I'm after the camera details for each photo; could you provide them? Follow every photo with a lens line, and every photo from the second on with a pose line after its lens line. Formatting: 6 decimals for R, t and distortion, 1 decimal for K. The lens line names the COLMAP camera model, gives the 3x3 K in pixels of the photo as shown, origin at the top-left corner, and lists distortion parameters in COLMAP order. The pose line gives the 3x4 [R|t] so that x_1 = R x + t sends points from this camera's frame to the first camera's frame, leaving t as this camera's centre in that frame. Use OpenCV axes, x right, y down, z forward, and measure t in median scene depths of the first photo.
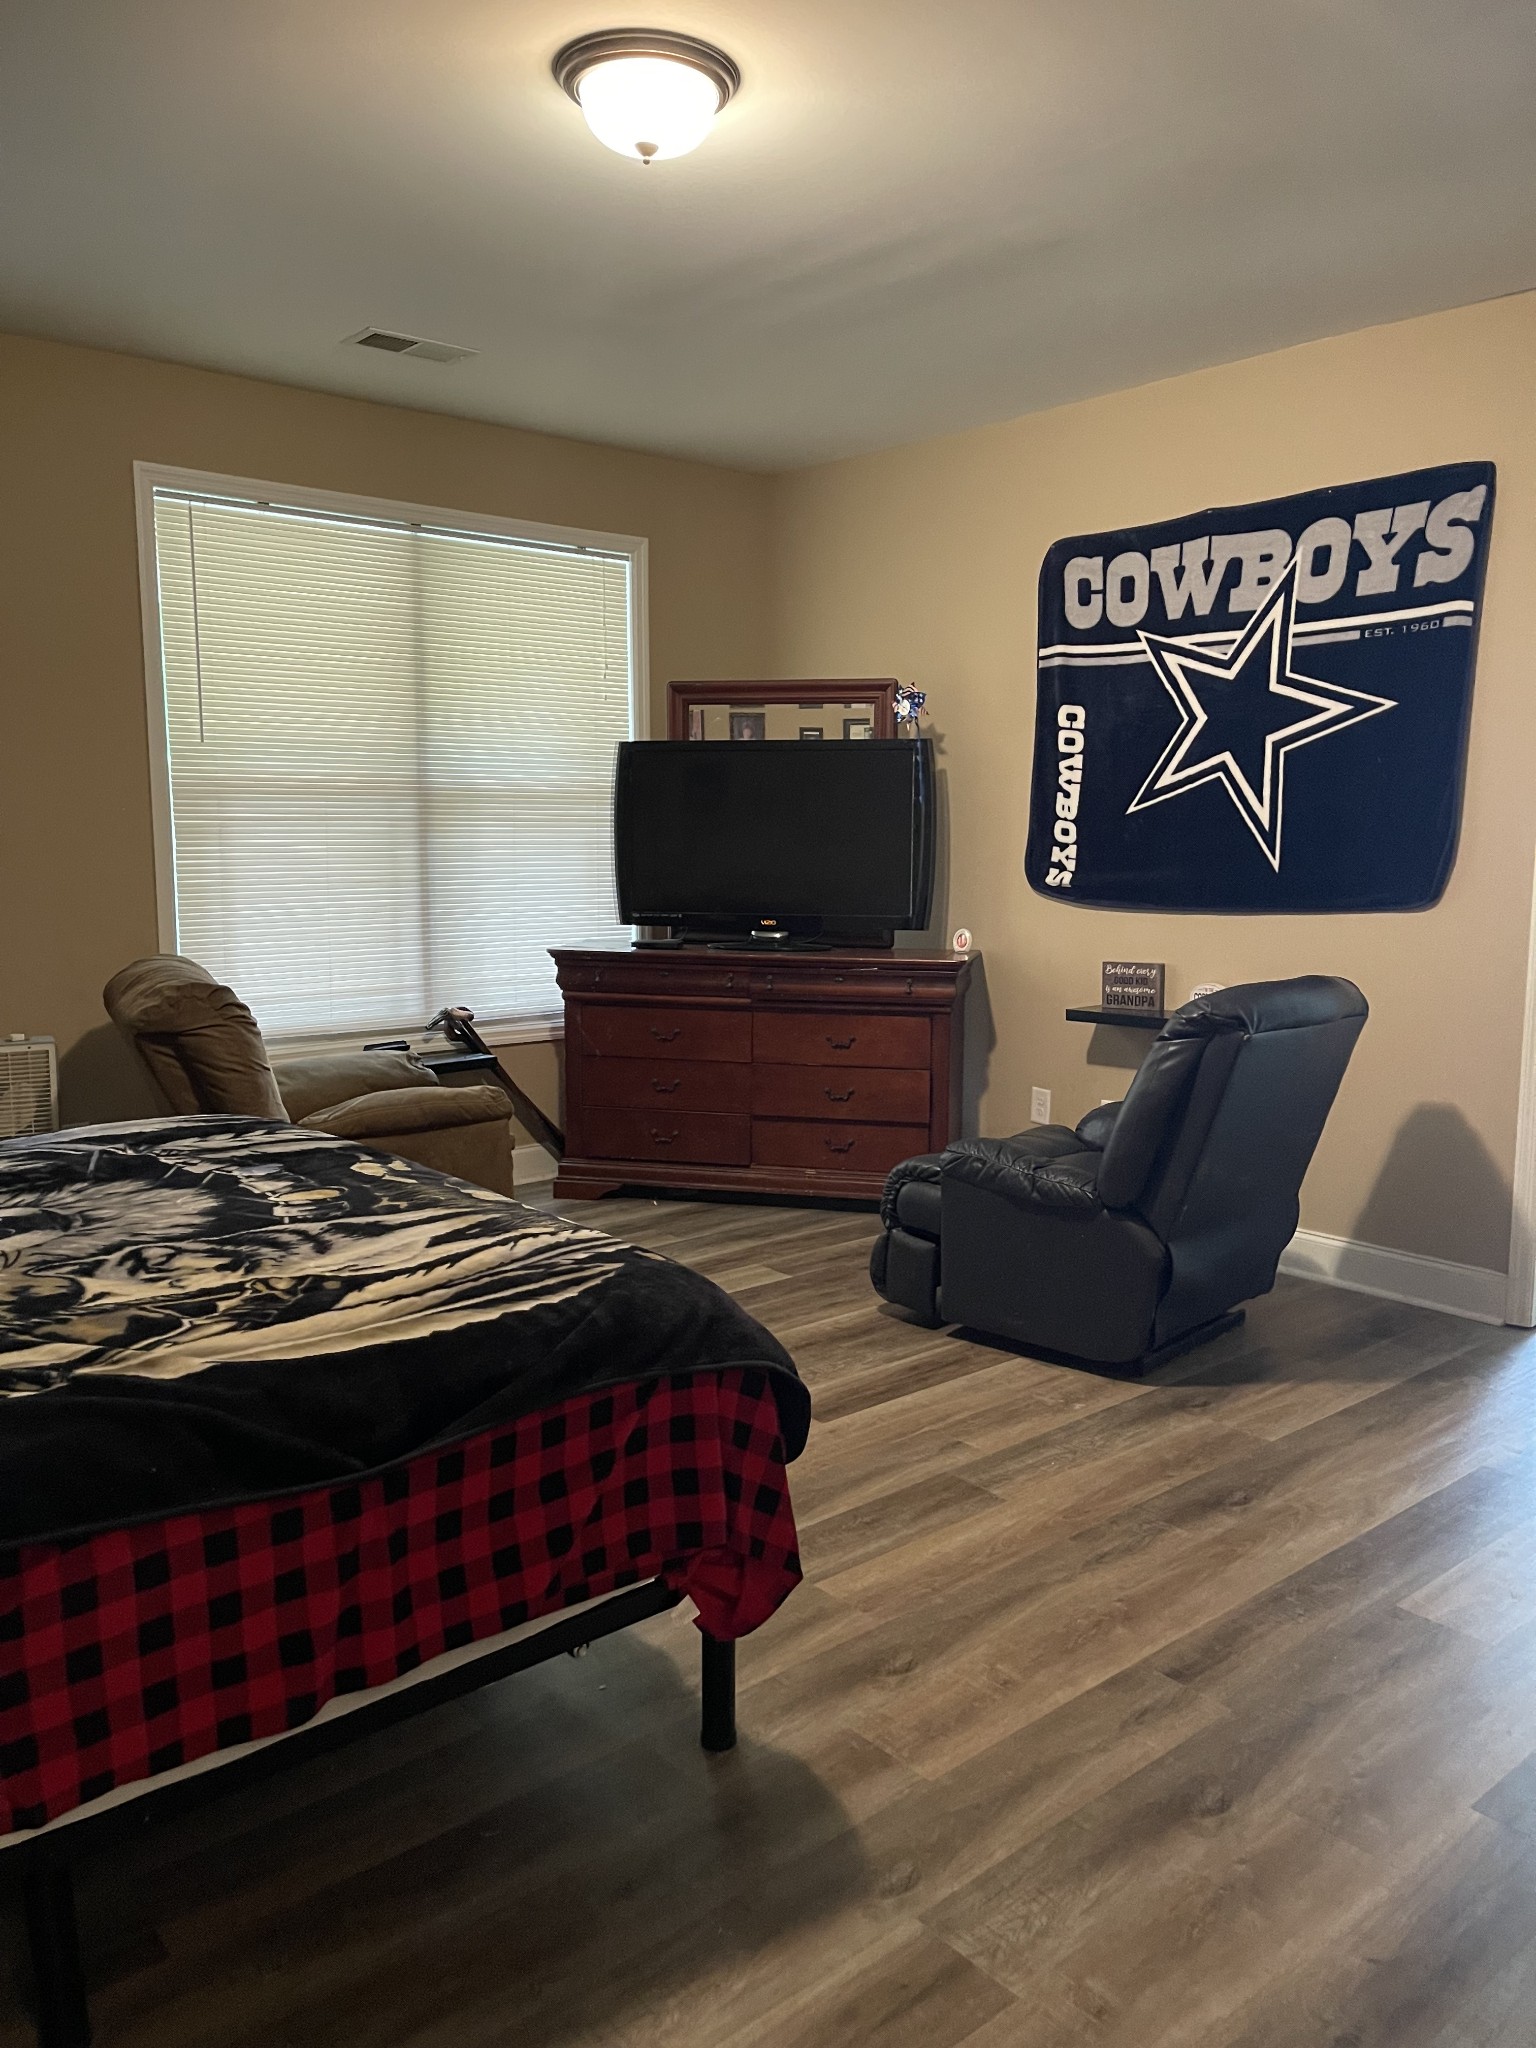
lens RADIAL K [[1534.7, 0, 769.7], [0, 1534.7, 1035.9], [0, 0, 1]] dist [0.053672, -0.050020]
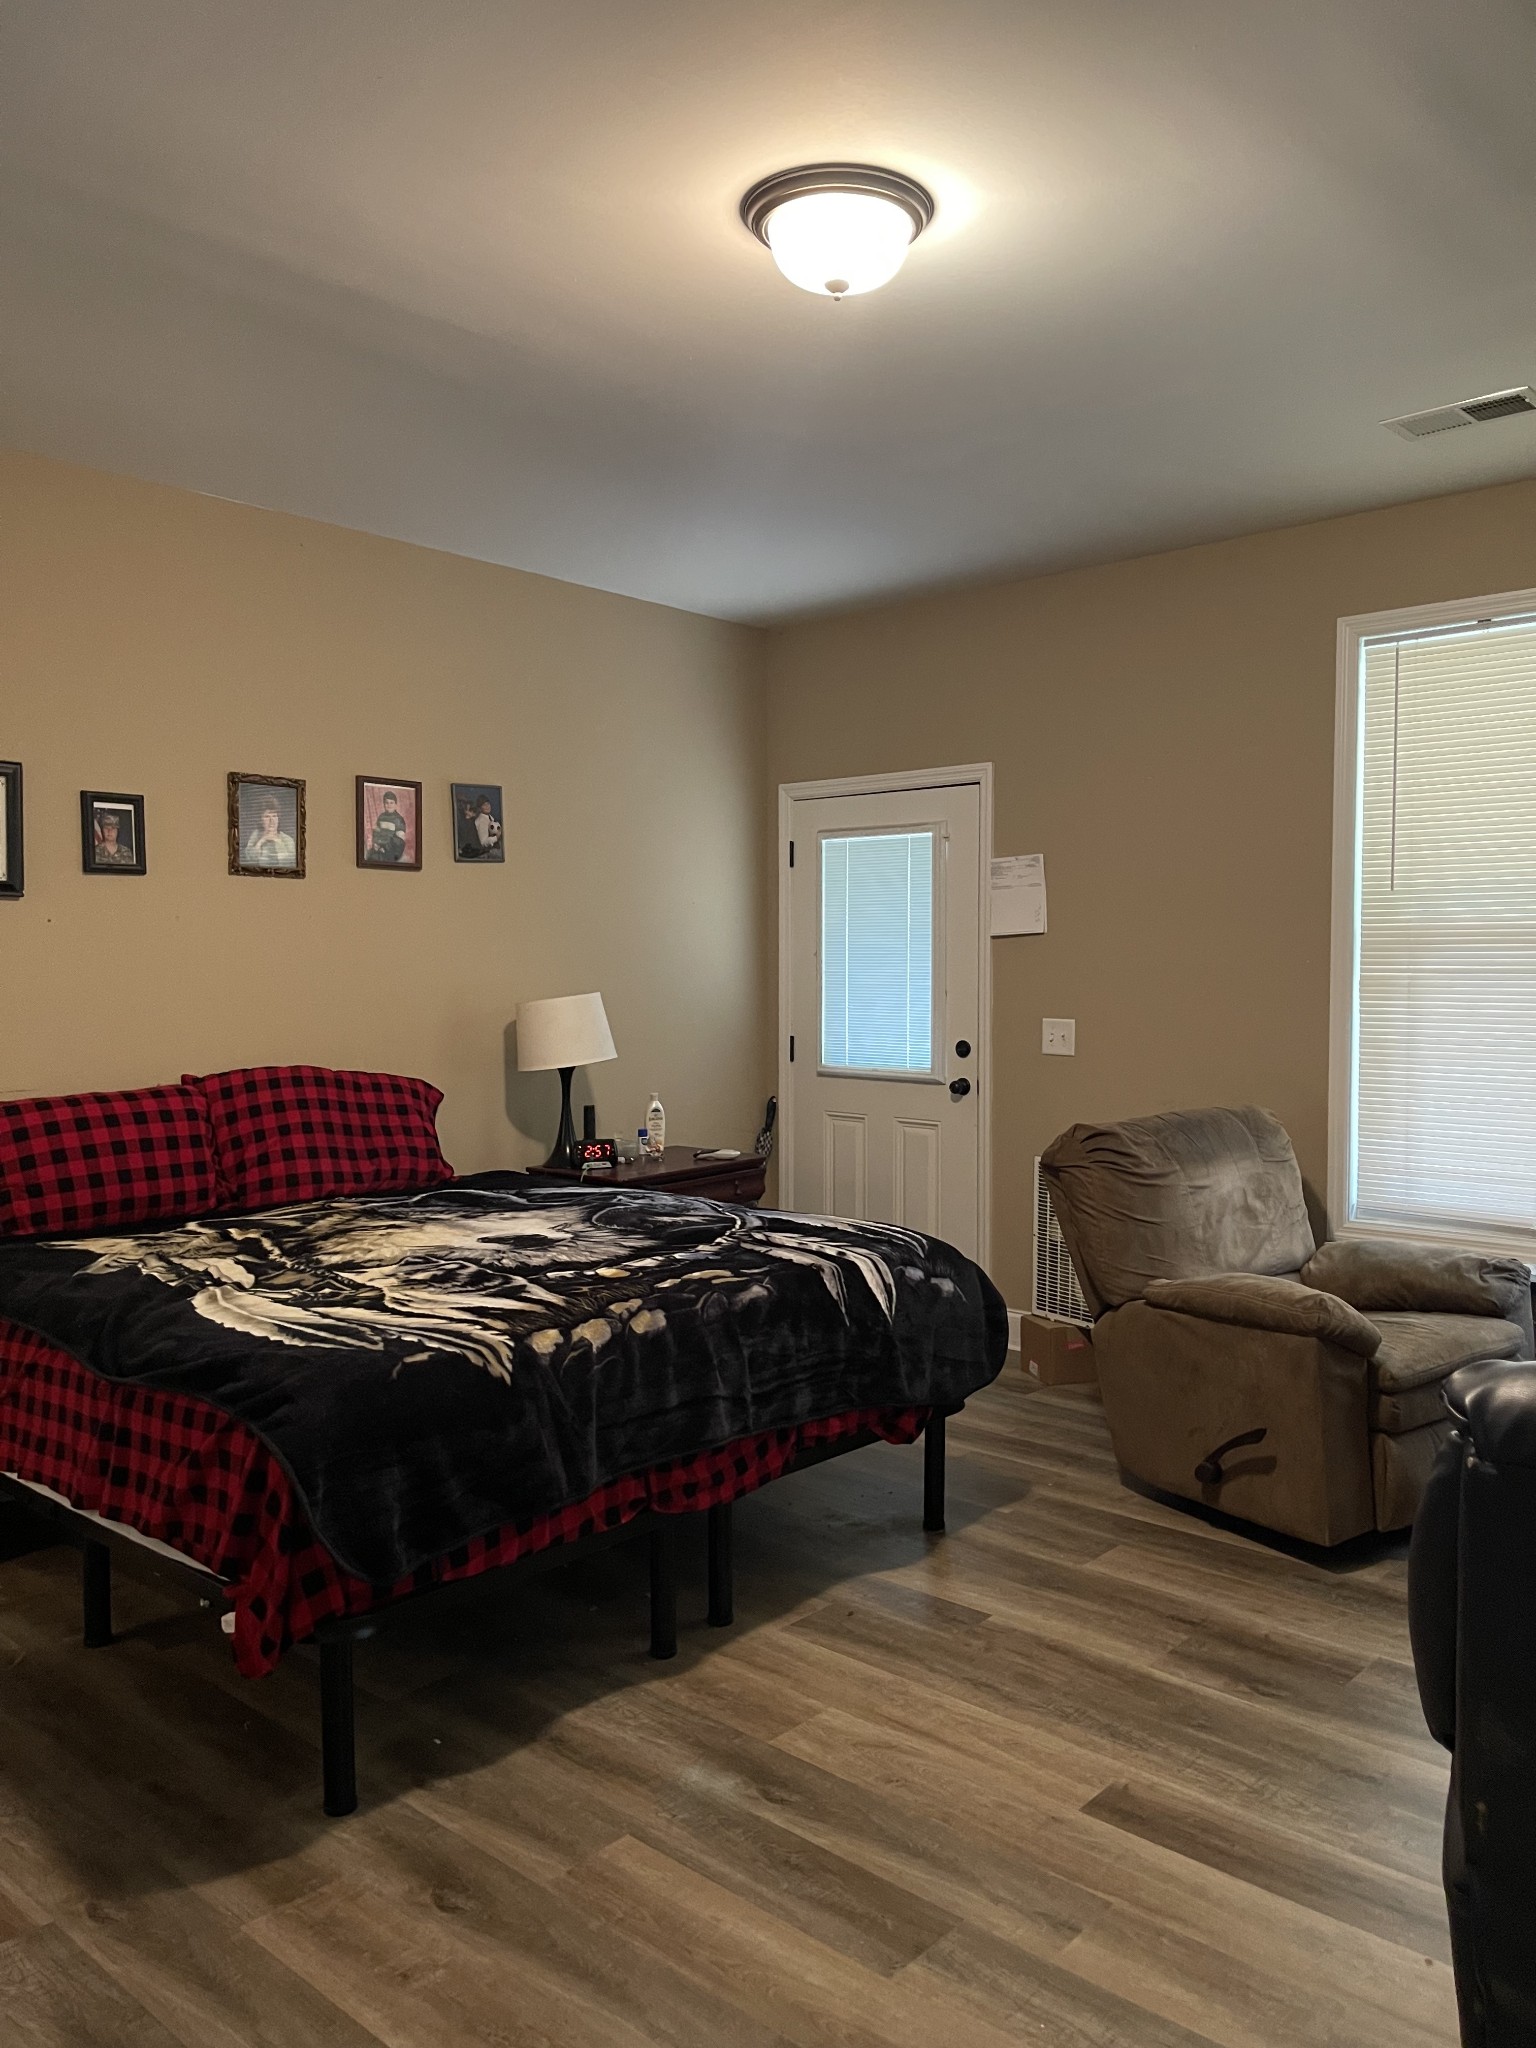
lens RADIAL K [[1534.7, 0, 769.7], [0, 1534.7, 1035.9], [0, 0, 1]] dist [0.053672, -0.050020]
pose [[0.136495, 0.040513, -0.989812, 0.885949], [-0.138781, 0.990092, 0.021387, -0.123799], [0.980872, 0.134448, 0.140765, 0.885013]]
